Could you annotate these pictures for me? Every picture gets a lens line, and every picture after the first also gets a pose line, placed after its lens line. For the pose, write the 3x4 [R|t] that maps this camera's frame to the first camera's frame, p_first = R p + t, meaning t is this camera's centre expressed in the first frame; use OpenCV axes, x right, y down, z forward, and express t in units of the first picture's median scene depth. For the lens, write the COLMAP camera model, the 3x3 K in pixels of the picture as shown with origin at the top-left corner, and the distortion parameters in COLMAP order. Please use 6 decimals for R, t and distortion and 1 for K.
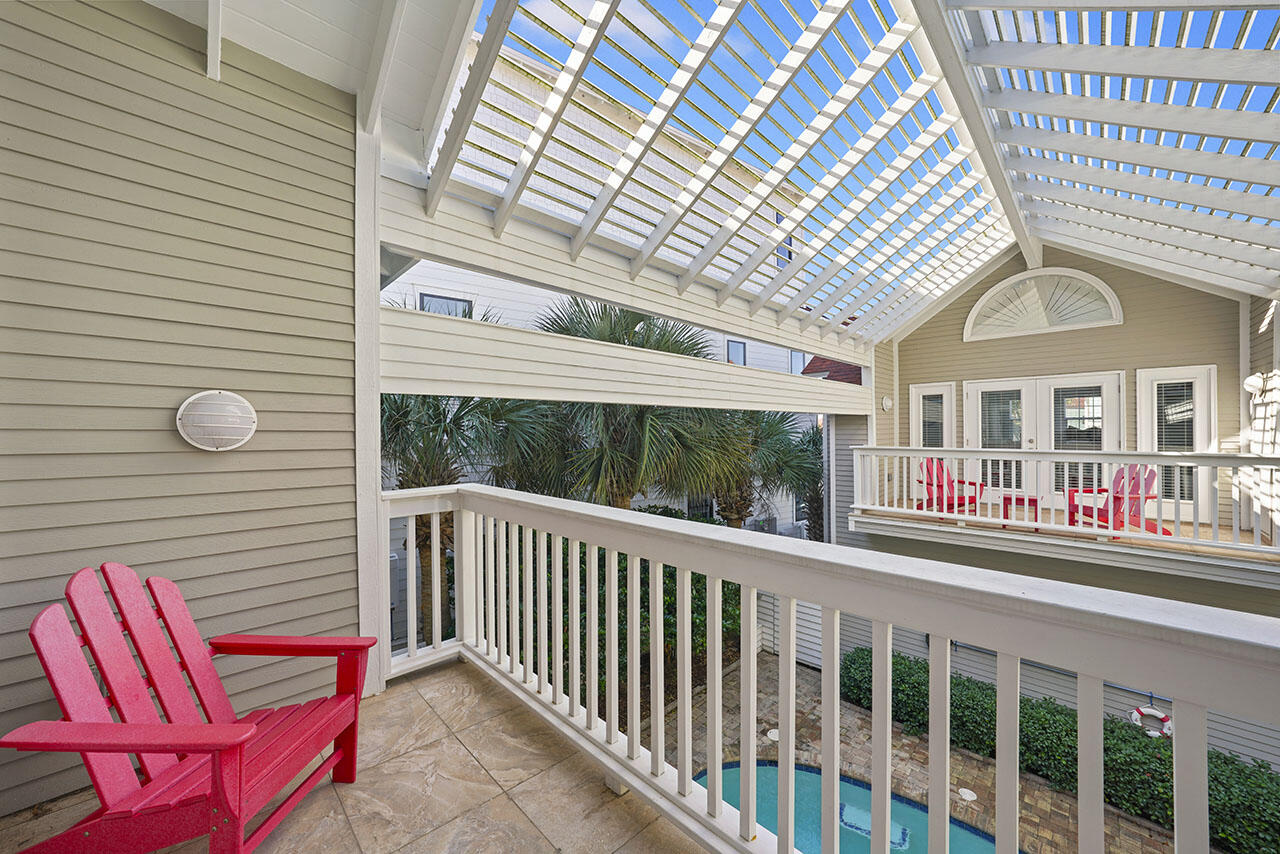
lens RADIAL K [[465.1, 0, 635.7], [0, 465.1, 432.6], [0, 0, 1]] dist [-0.000307, -0.000011]
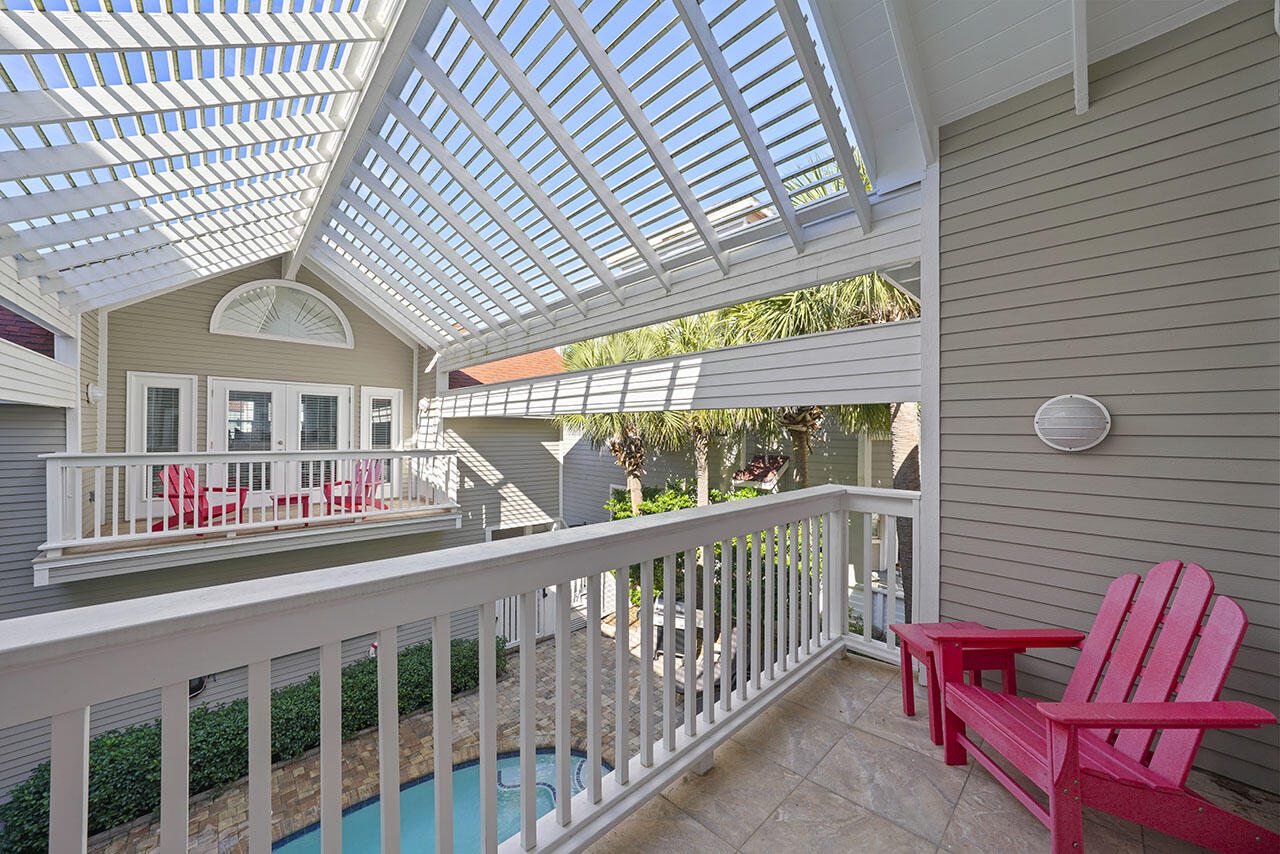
lens RADIAL K [[465.1, 0, 635.7], [0, 465.1, 432.6], [0, 0, 1]] dist [-0.000307, -0.000011]
pose [[0.038432, 0.006464, 0.999240, -0.170805], [-0.004030, 0.999972, -0.006314, -0.001089], [-0.999253, -0.003784, 0.038457, 0.169874]]
